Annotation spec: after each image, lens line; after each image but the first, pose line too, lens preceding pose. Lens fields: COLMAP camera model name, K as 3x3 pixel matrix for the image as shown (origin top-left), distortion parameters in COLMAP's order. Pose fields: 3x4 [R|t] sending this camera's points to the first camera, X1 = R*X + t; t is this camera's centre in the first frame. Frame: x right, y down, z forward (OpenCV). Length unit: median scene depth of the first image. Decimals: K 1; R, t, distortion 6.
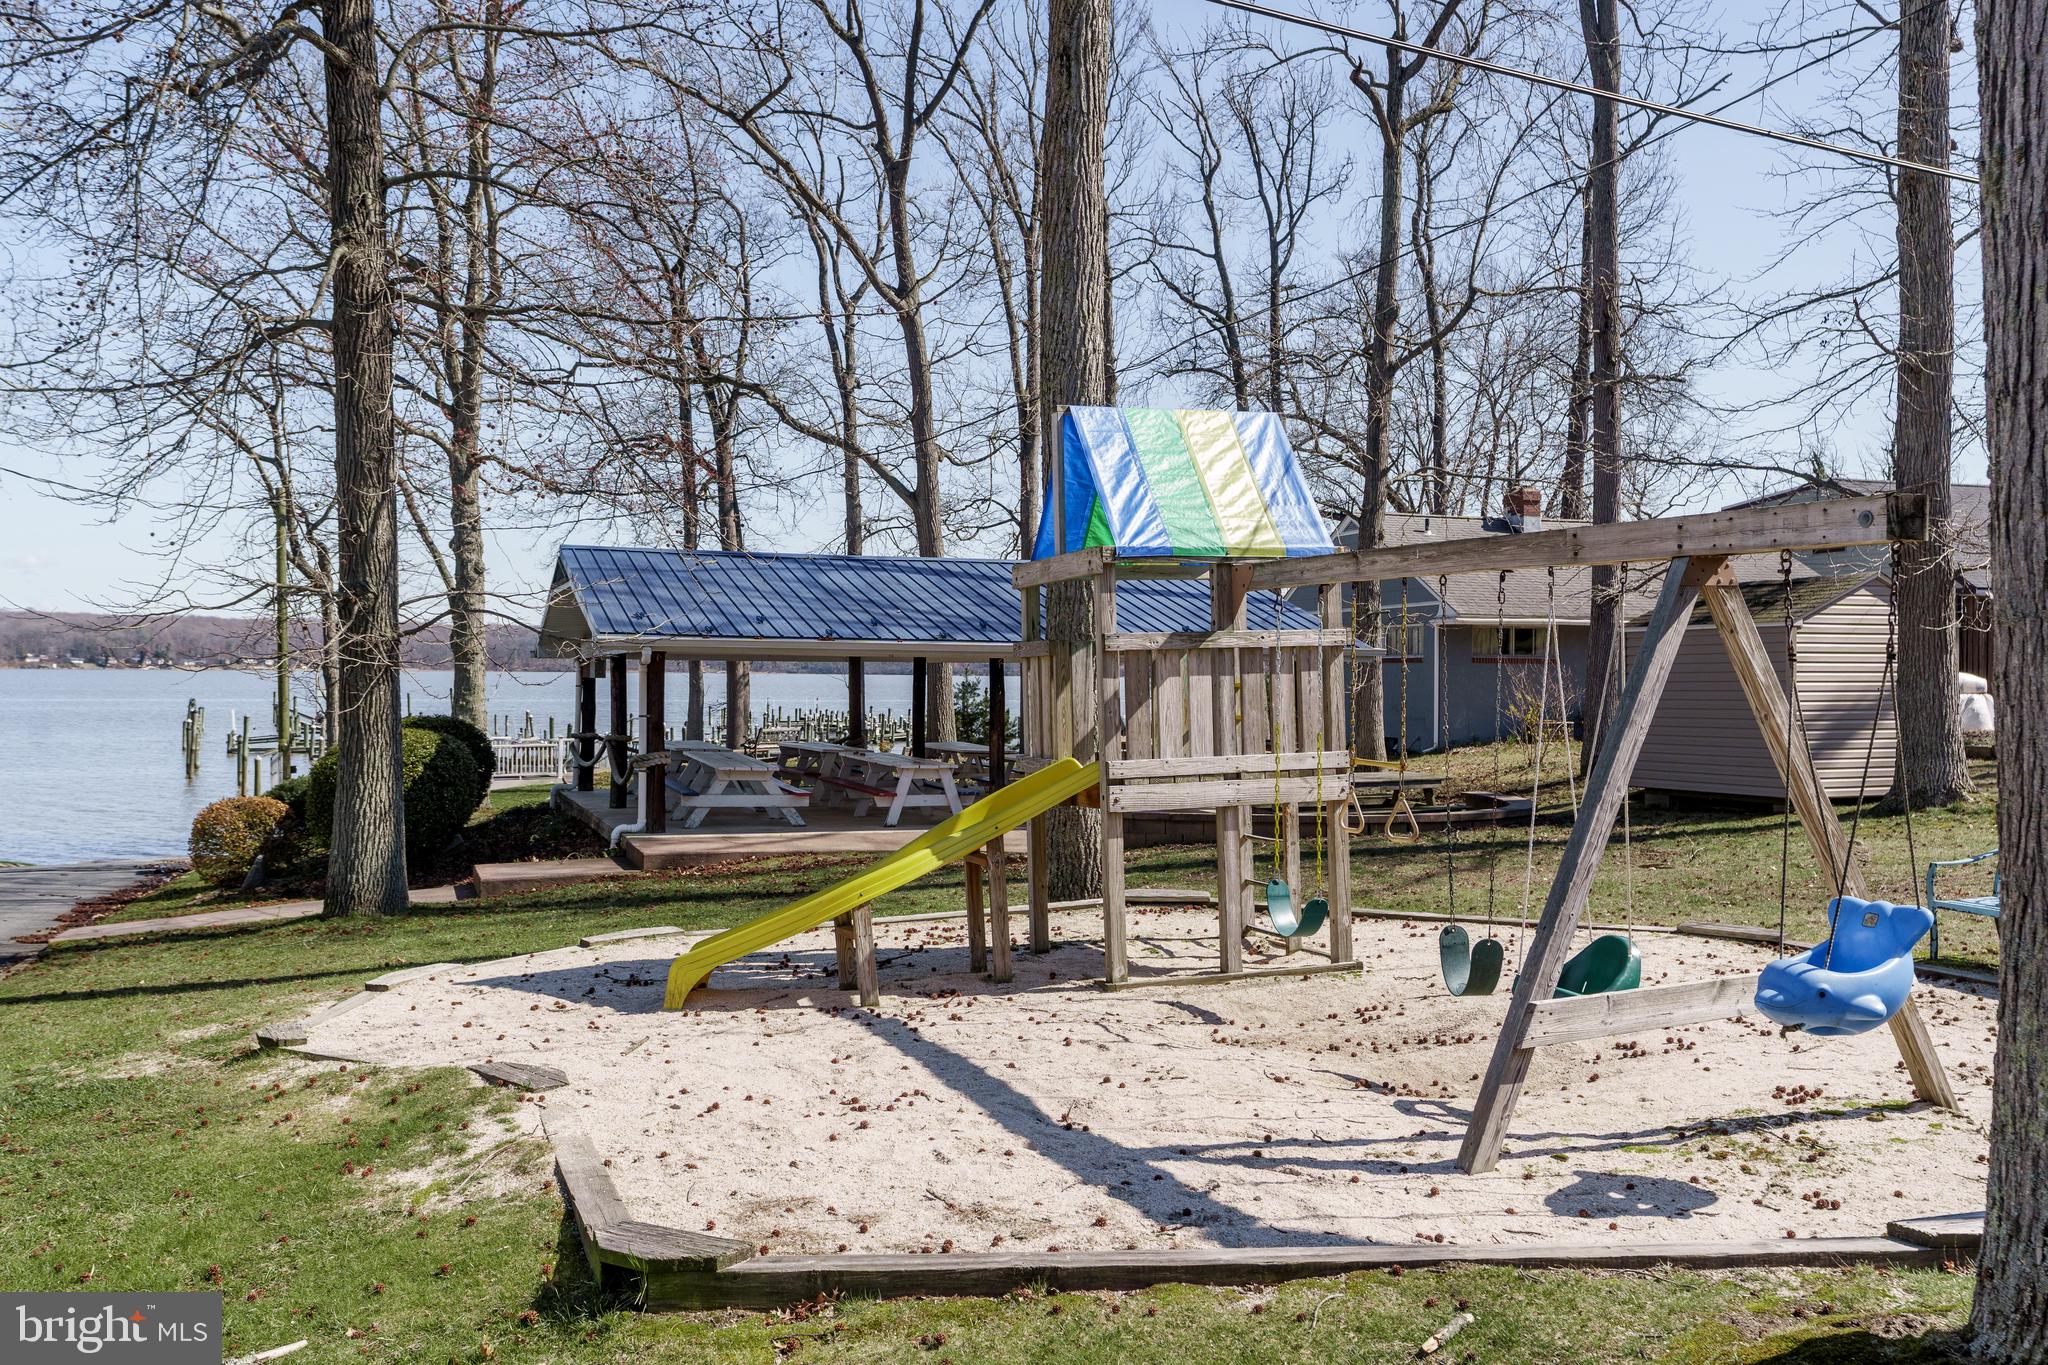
lens RADIAL K [[1479.6, 0, 1024.4], [0, 1479.6, 688.0], [0, 0, 1]] dist [0.005948, 0.000931]
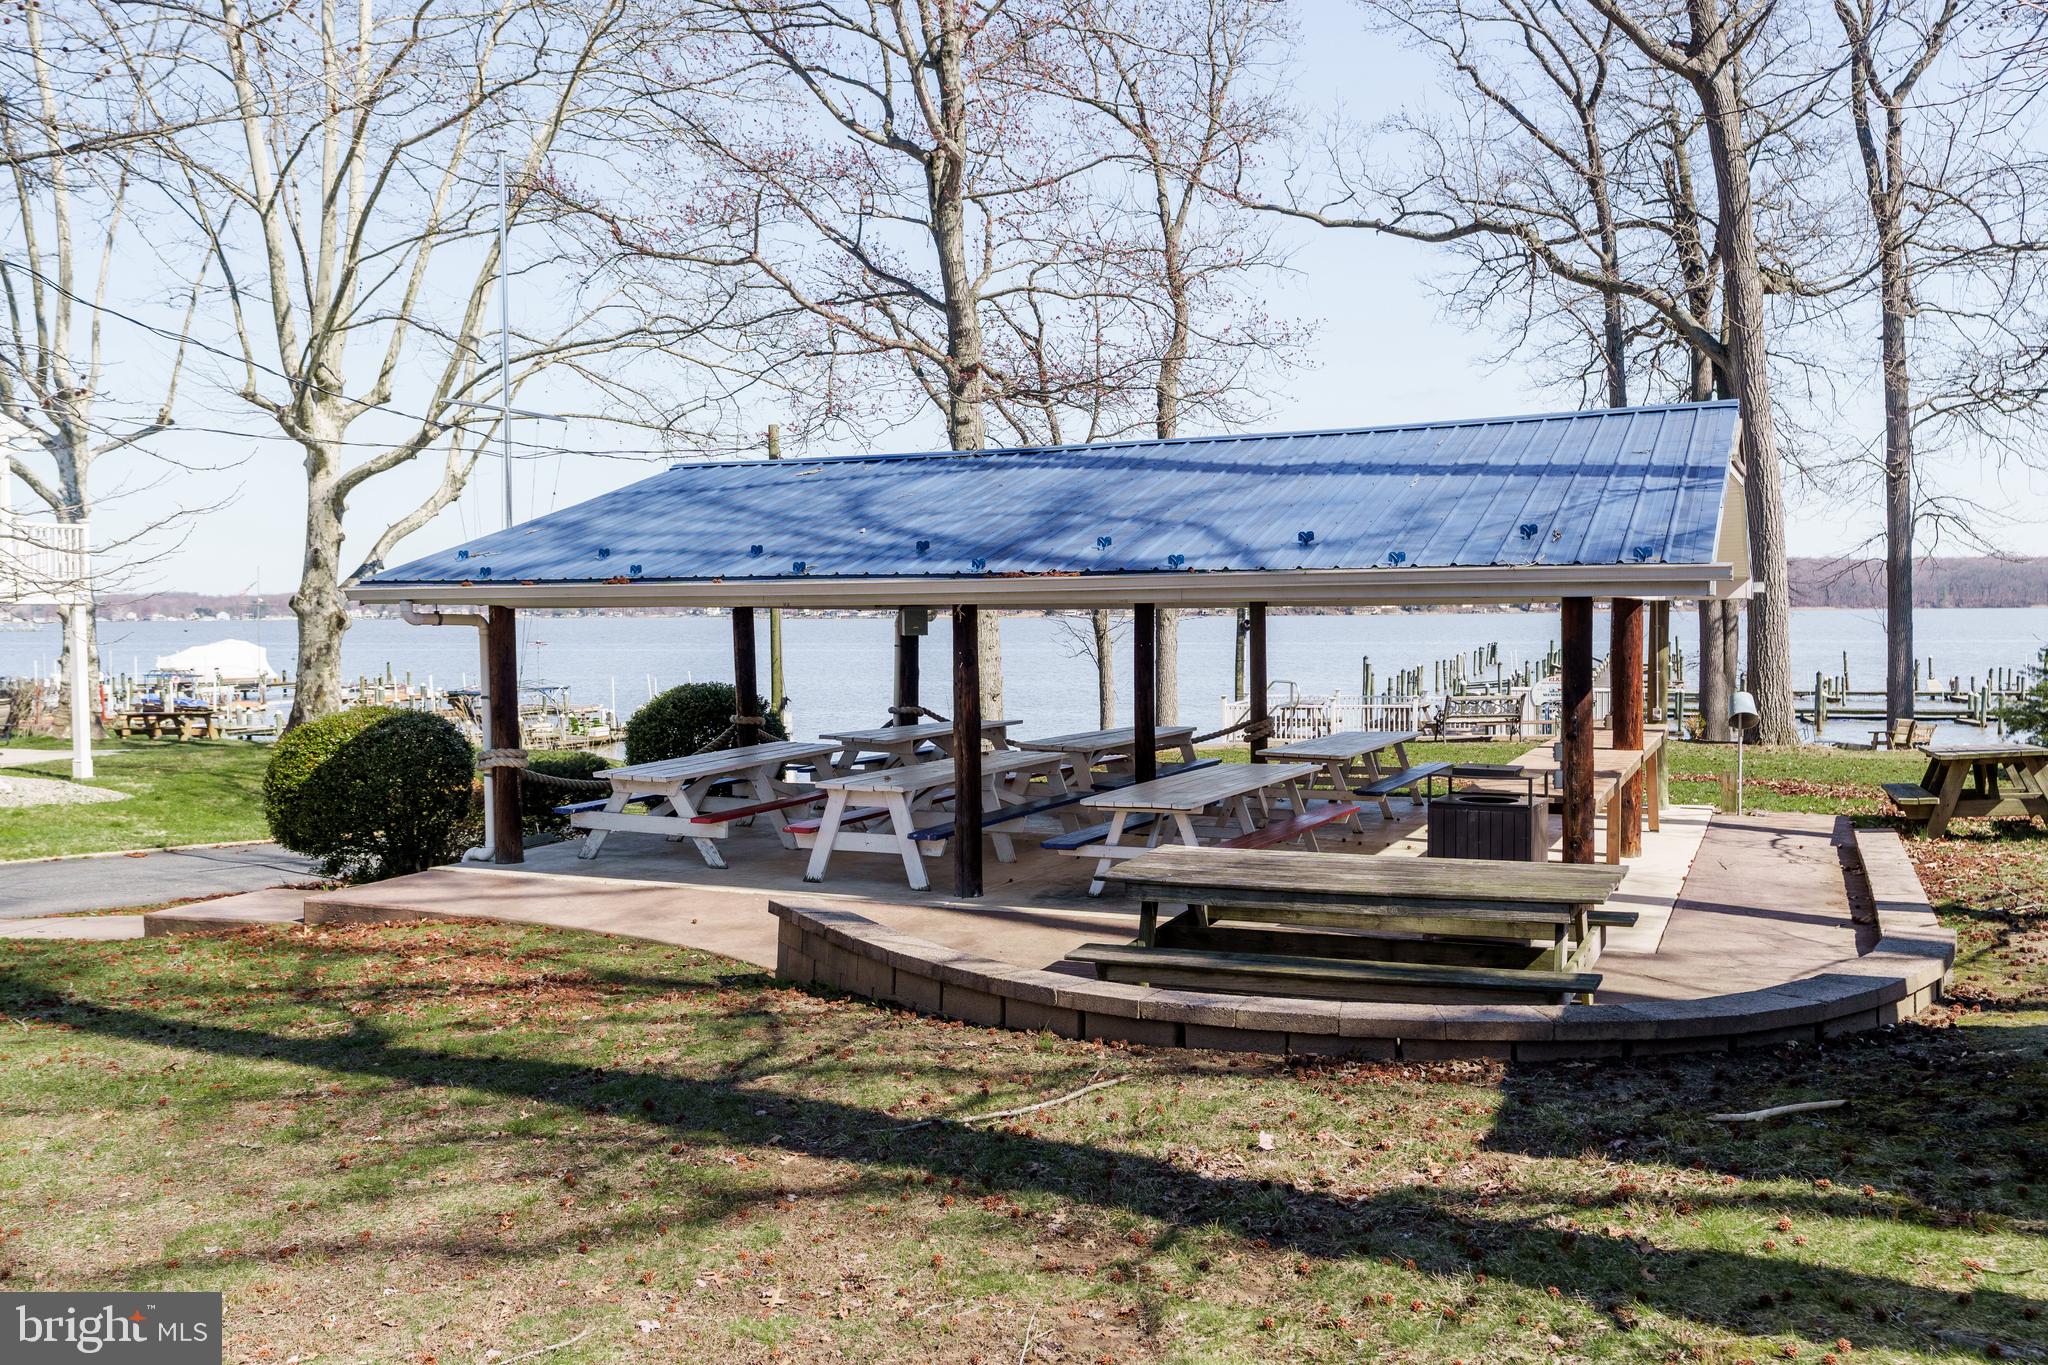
lens RADIAL K [[1479.6, 0, 1023.9], [0, 1479.6, 680.5], [0, 0, 1]] dist [0.005948, 0.000931]
pose [[0.722893, 0.009050, -0.690900, 0.368052], [0.013547, 0.999536, 0.027267, -0.000753], [0.690827, -0.029071, 0.722436, 0.632443]]
